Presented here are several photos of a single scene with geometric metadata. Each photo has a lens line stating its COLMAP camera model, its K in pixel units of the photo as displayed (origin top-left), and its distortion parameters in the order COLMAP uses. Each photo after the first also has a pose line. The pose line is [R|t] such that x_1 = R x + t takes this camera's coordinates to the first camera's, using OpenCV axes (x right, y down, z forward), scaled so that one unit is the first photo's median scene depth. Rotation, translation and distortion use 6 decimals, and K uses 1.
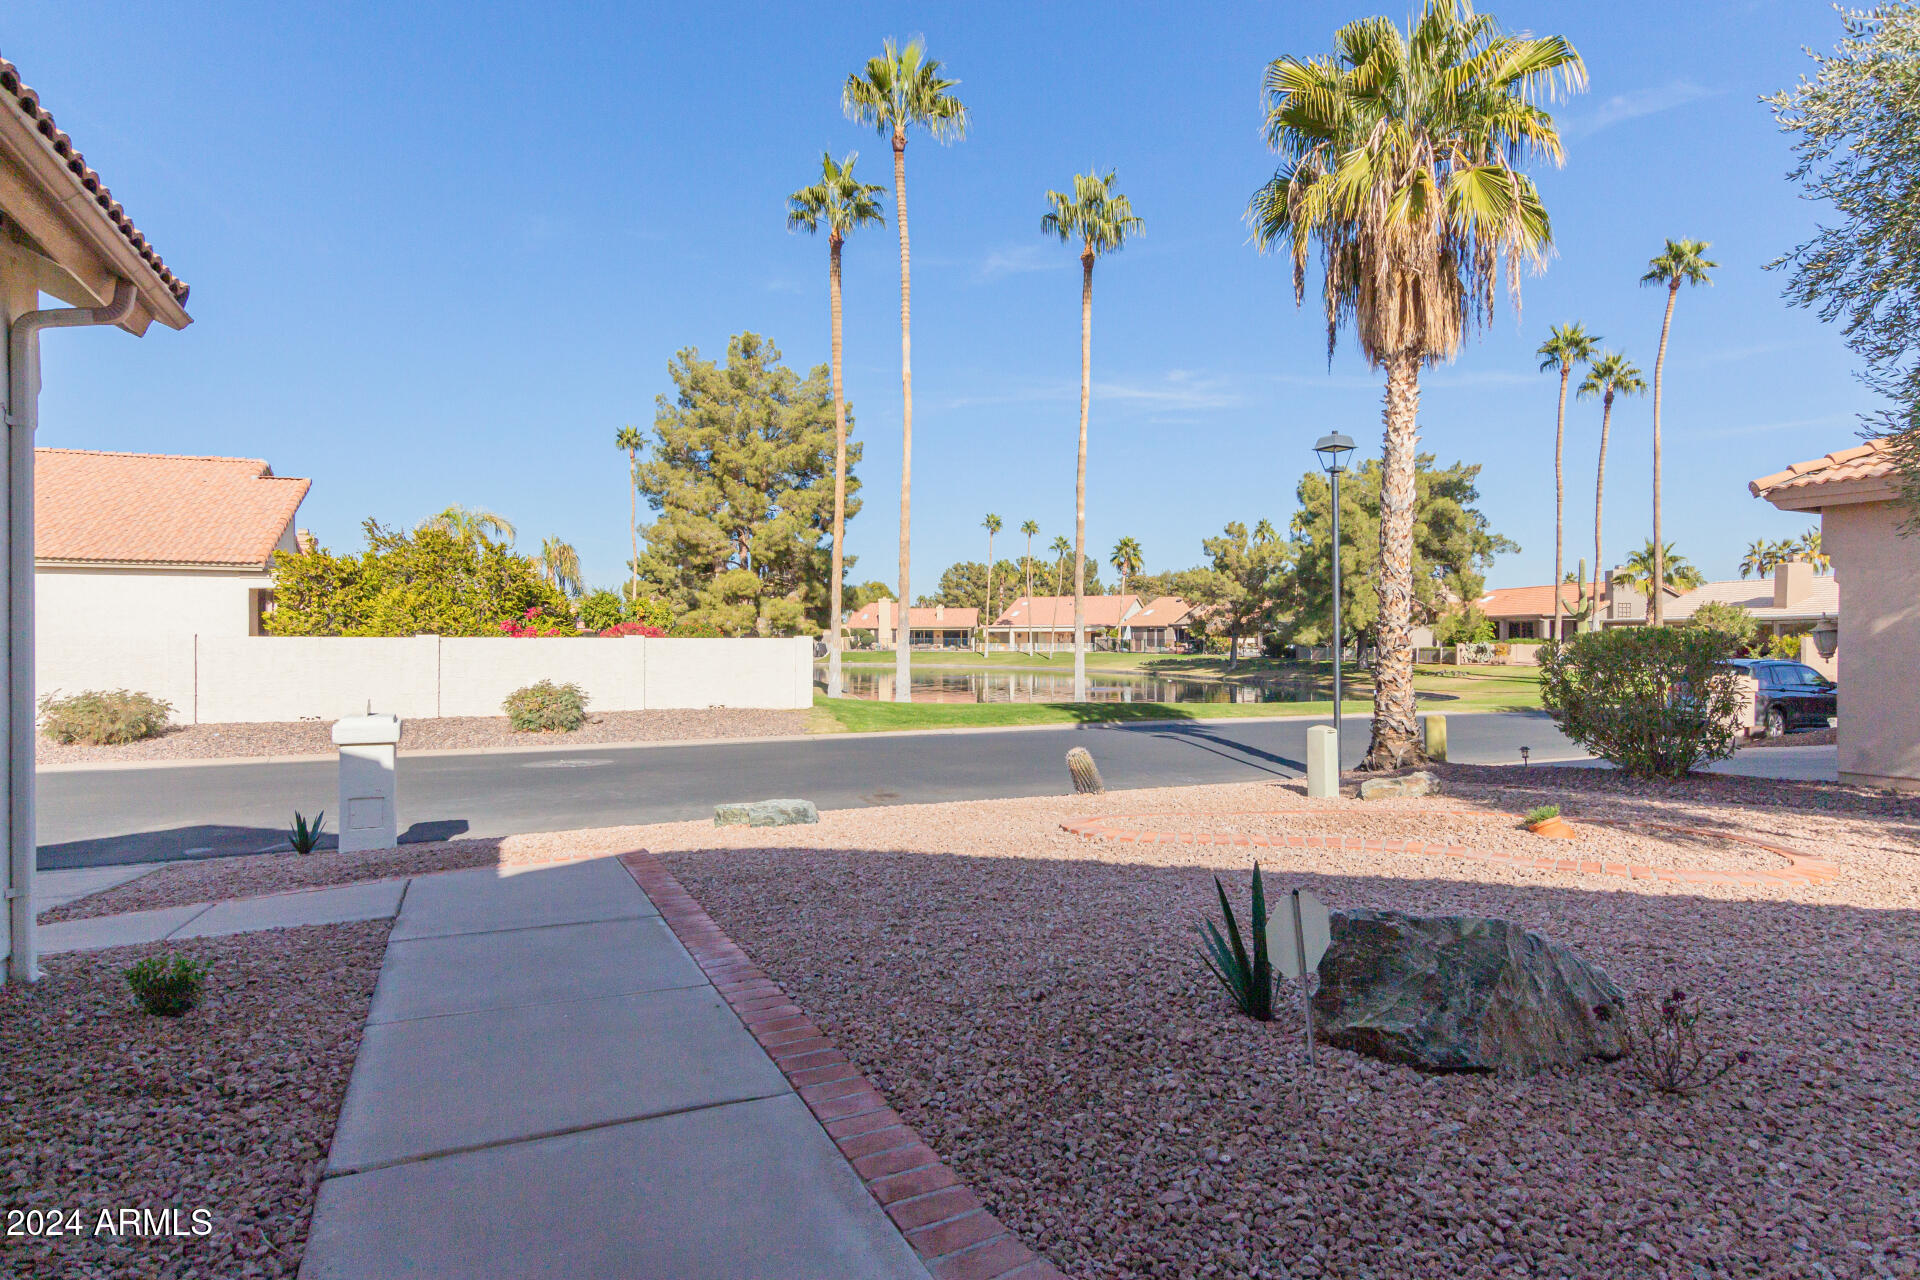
lens RADIAL K [[1390.9, 0, 961.9], [0, 1390.9, 639.4], [0, 0, 1]] dist [-0.000553, -0.000073]
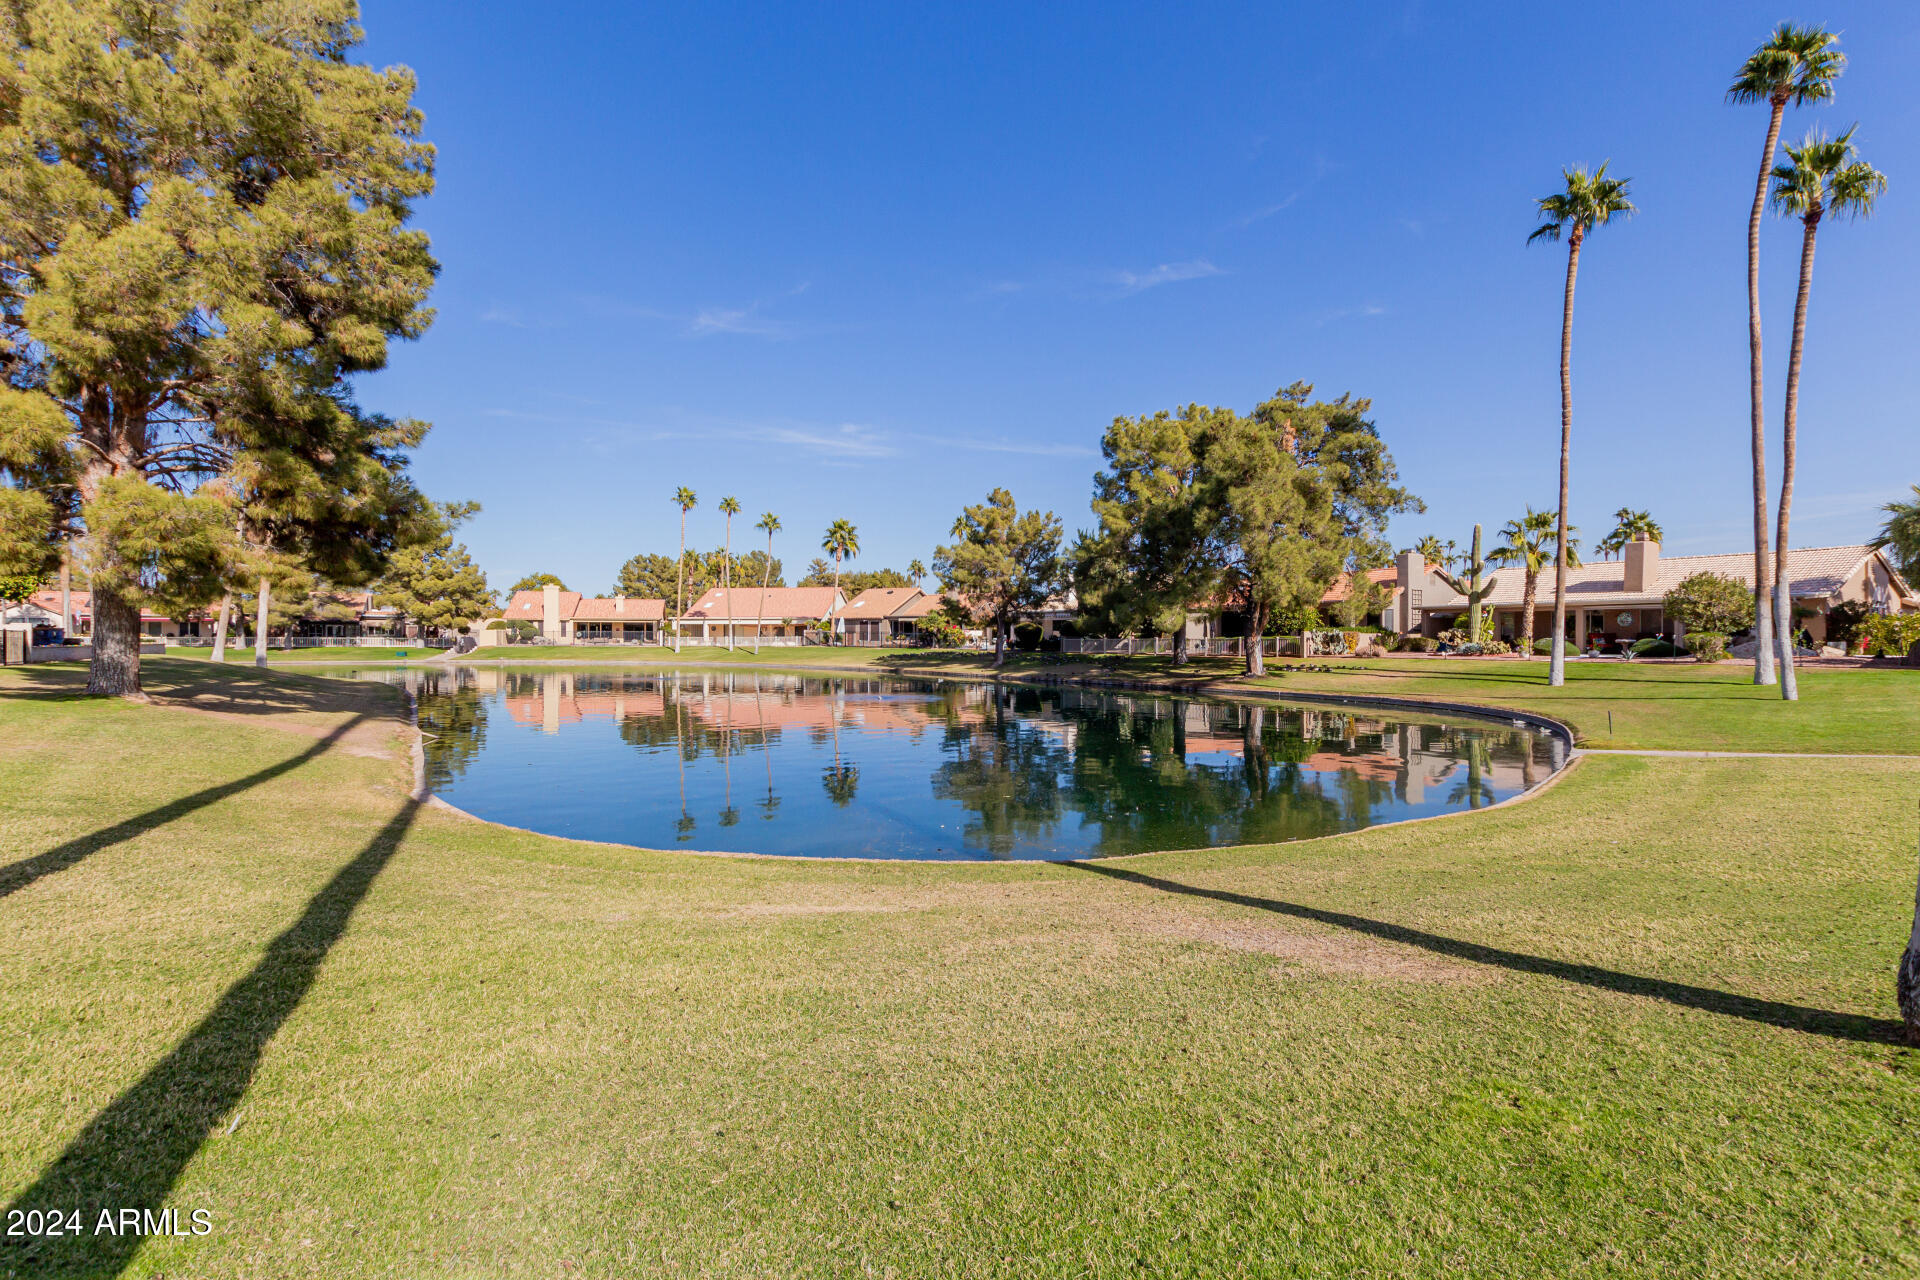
lens RADIAL K [[872.1, 0, 954.6], [0, 872.1, 636.9], [0, 0, 1]] dist [0.002388, 0.000167]
pose [[0.937976, 0.002272, 0.346692, -0.008993], [0.000316, 0.999973, -0.007408, 0.007124], [-0.346699, 0.007058, 0.937950, 0.432518]]
